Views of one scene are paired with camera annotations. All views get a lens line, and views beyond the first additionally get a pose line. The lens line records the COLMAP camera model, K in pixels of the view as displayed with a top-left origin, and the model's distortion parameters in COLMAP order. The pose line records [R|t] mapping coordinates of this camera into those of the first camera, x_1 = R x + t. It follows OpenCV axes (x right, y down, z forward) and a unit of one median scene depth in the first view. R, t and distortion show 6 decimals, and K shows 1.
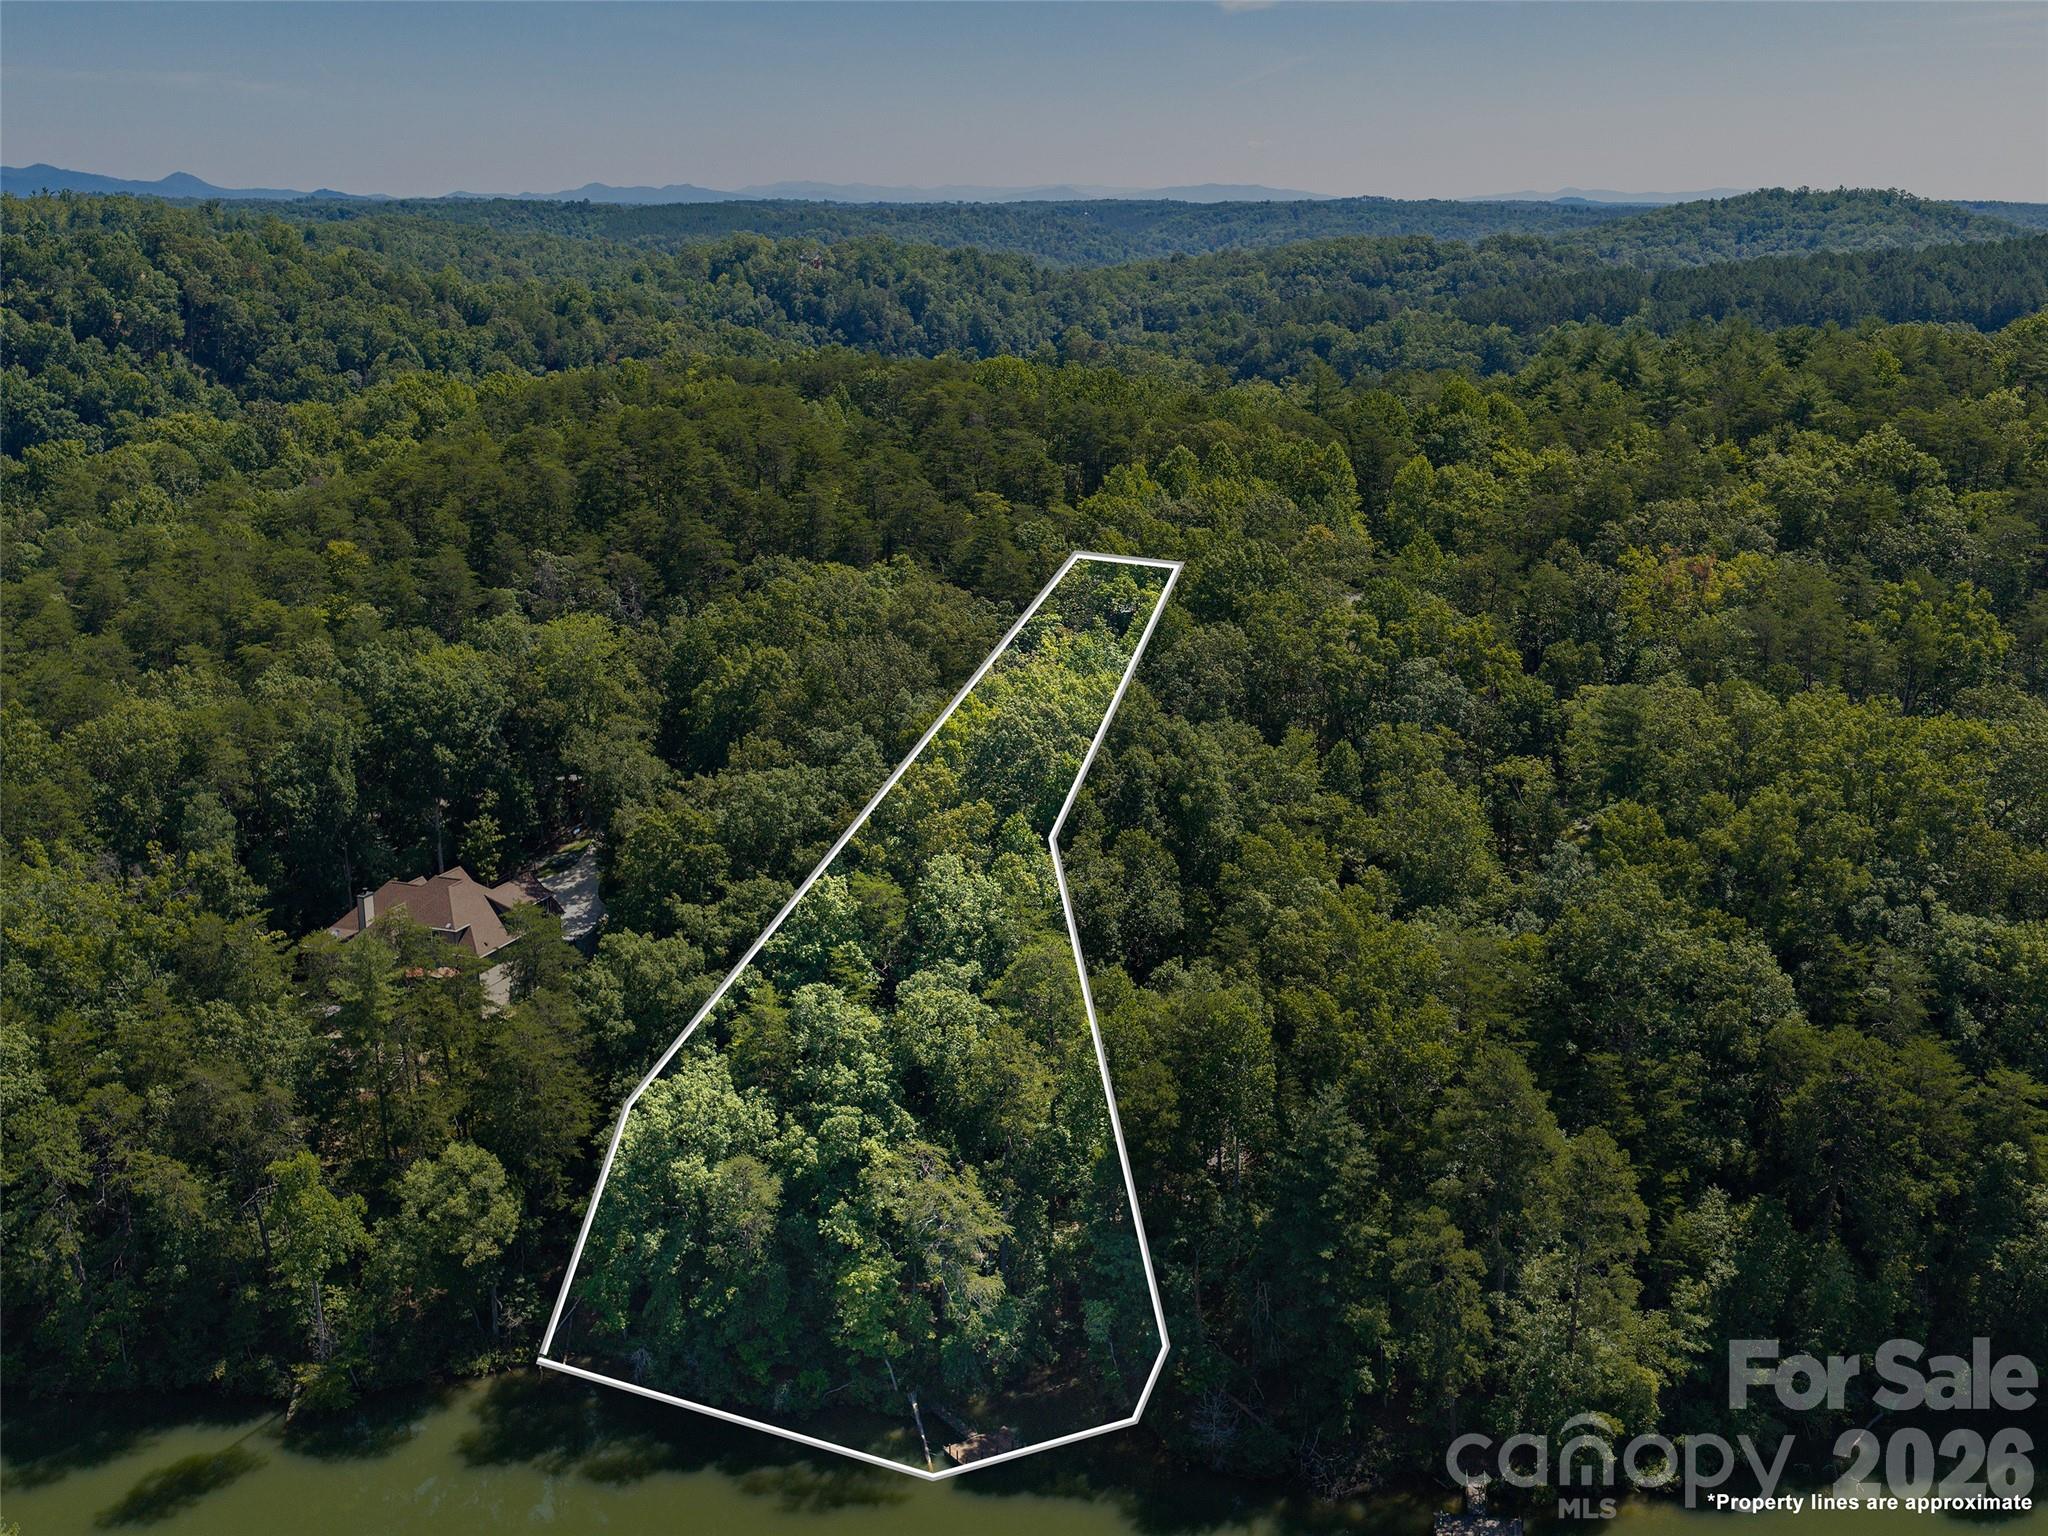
lens RADIAL K [[2242.8, 0, 1024.0], [0, 2242.8, 768.0], [0, 0, 1]] dist [0.021501, -0.035331]
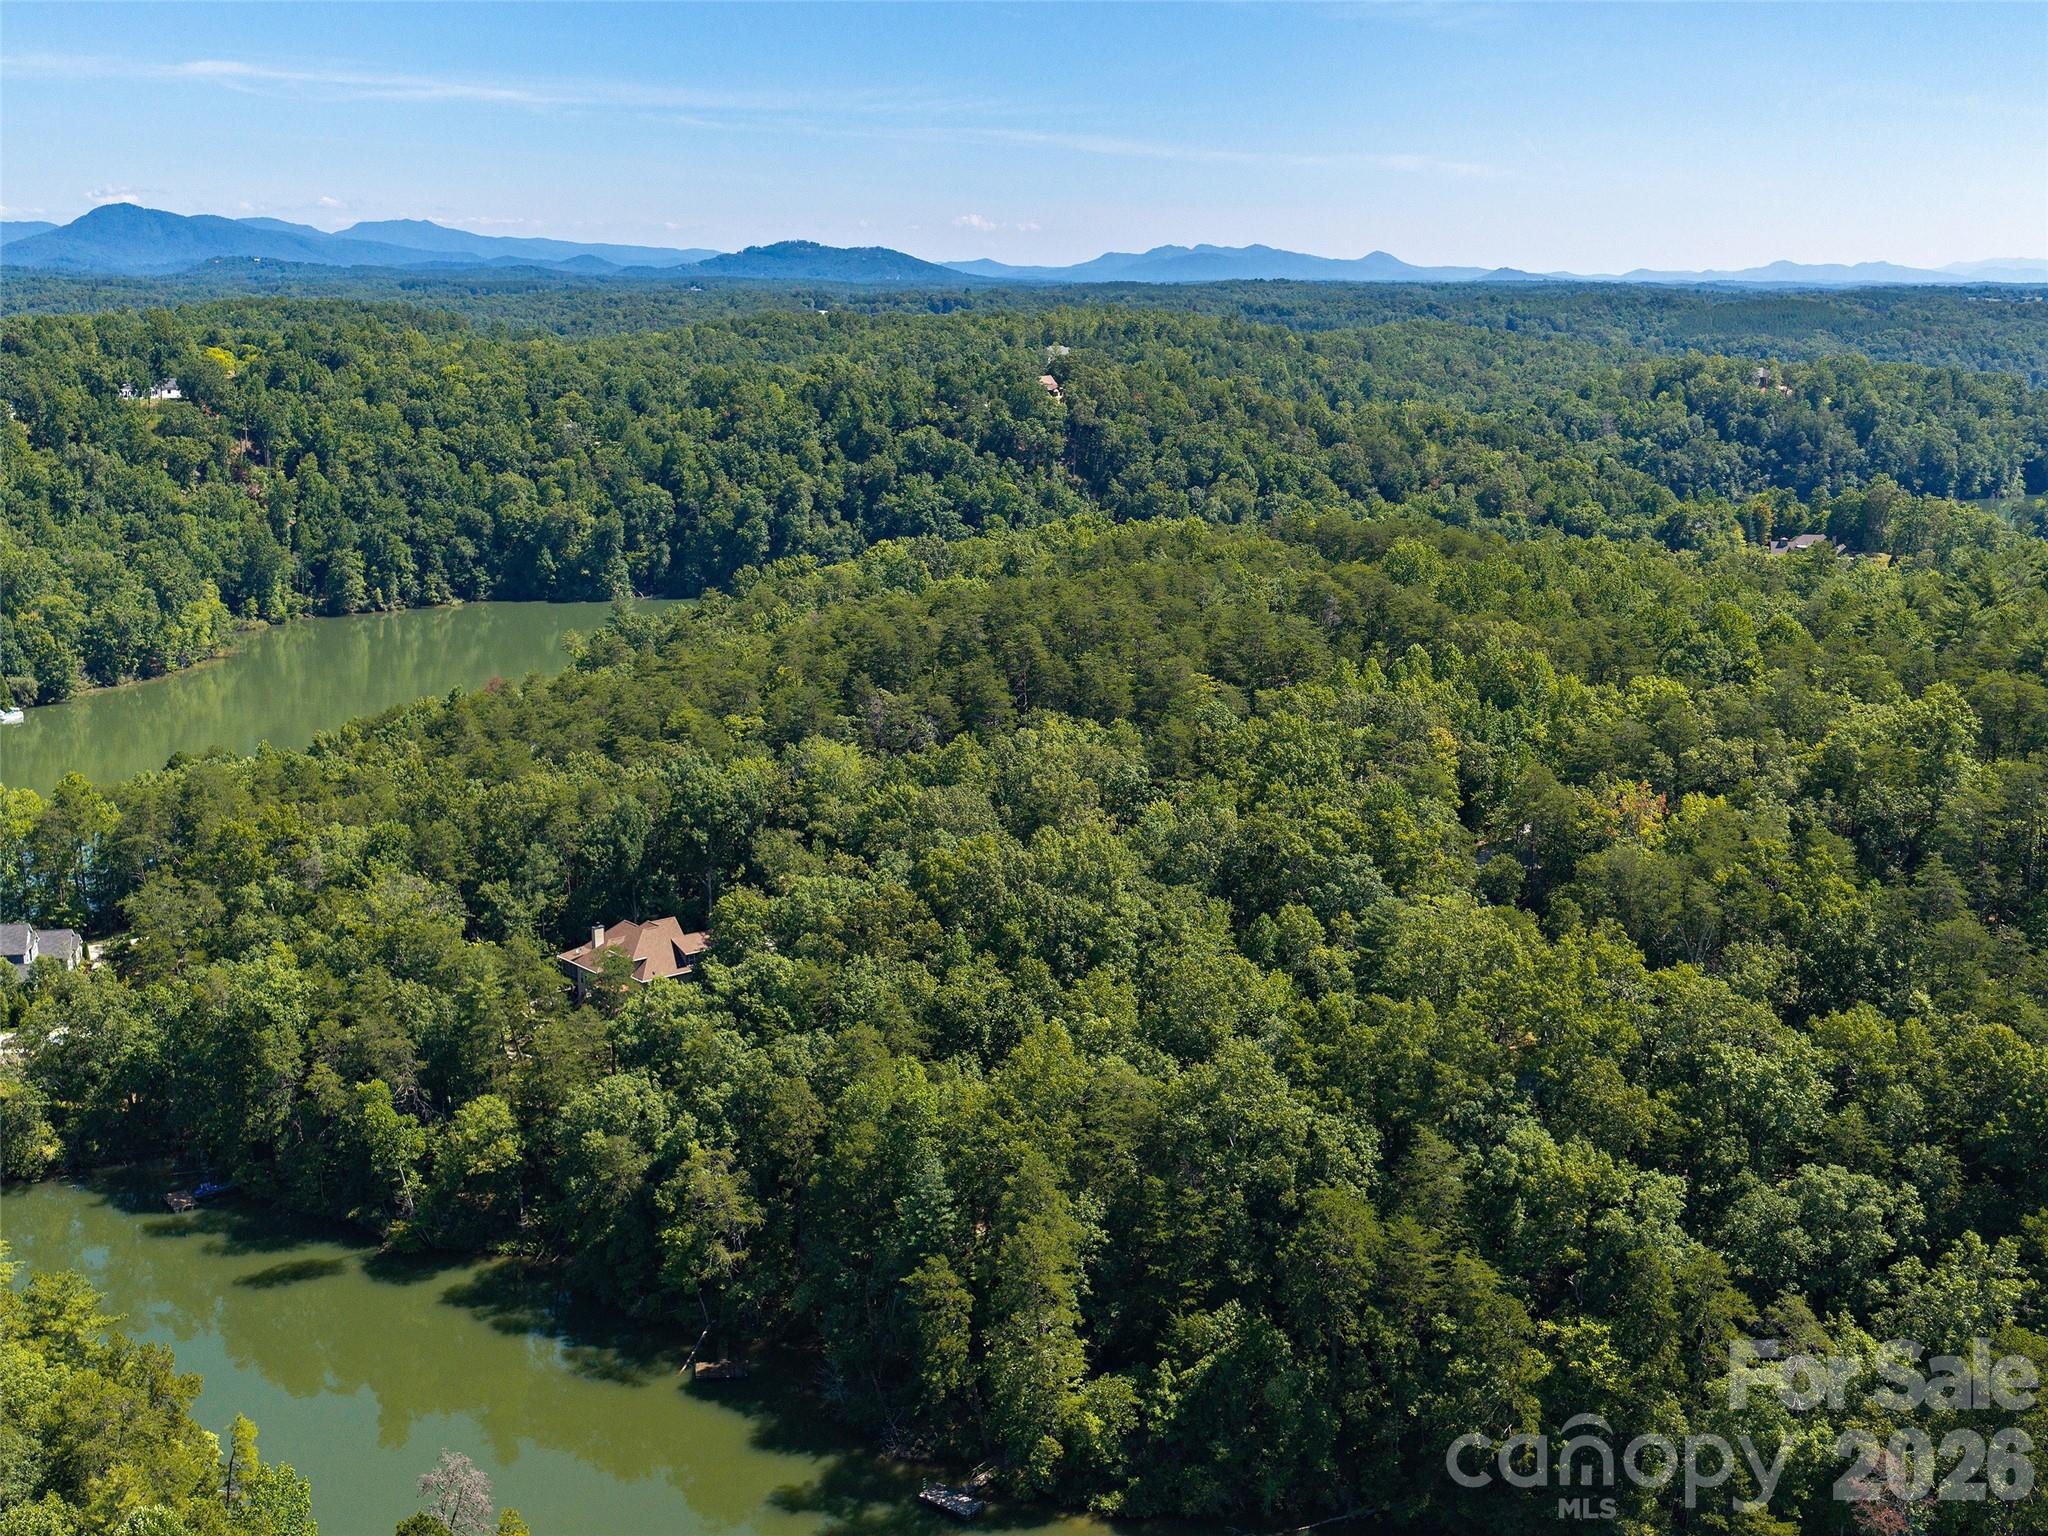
lens RADIAL K [[2242.8, 0, 1024.0], [0, 2242.8, 768.0], [0, 0, 1]] dist [0.021501, -0.035331]
pose [[0.876795, 0.105118, -0.469234, 0.179192], [-0.120307, 0.992734, -0.002409, -0.021797], [0.465571, 0.058564, 0.883071, -0.043194]]
